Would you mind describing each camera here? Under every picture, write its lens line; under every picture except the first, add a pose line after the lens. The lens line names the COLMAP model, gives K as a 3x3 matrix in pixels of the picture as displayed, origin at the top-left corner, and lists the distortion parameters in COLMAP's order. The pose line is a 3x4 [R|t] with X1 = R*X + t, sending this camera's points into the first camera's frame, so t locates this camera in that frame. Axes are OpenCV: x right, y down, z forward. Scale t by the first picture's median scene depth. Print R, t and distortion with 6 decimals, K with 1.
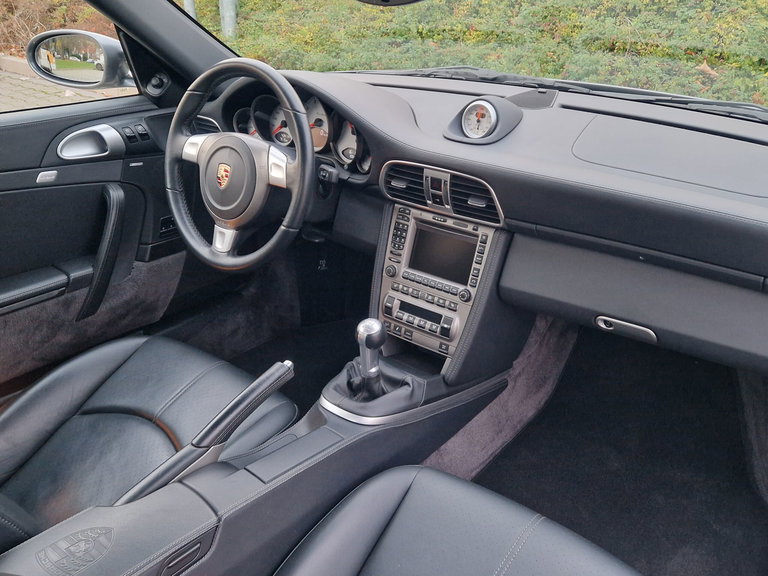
lens RADIAL K [[700.6, 0, 384.0], [0, 700.6, 288.0], [0, 0, 1]] dist [0.089787, -0.126198]
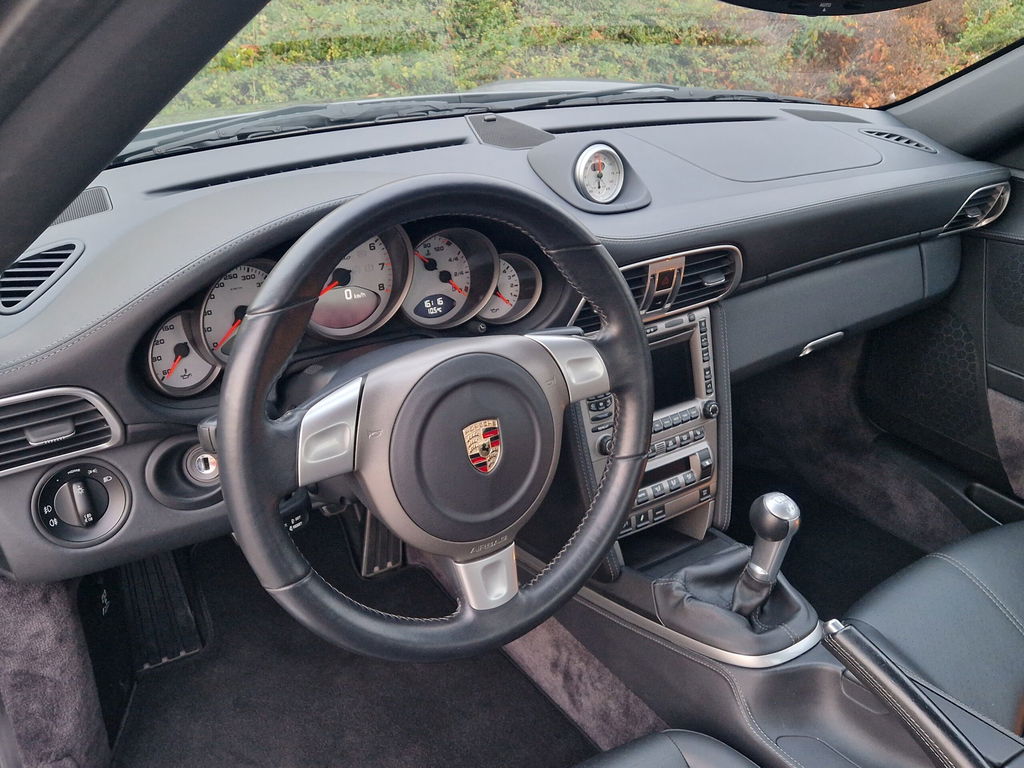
lens RADIAL K [[934.1, 0, 512.0], [0, 934.1, 384.0], [0, 0, 1]] dist [0.089787, -0.126198]
pose [[0.290135, -0.440070, 0.849800, -0.722387], [0.384400, 0.866802, 0.317635, -0.382896], [-0.876389, 0.234506, 0.420653, 0.763042]]
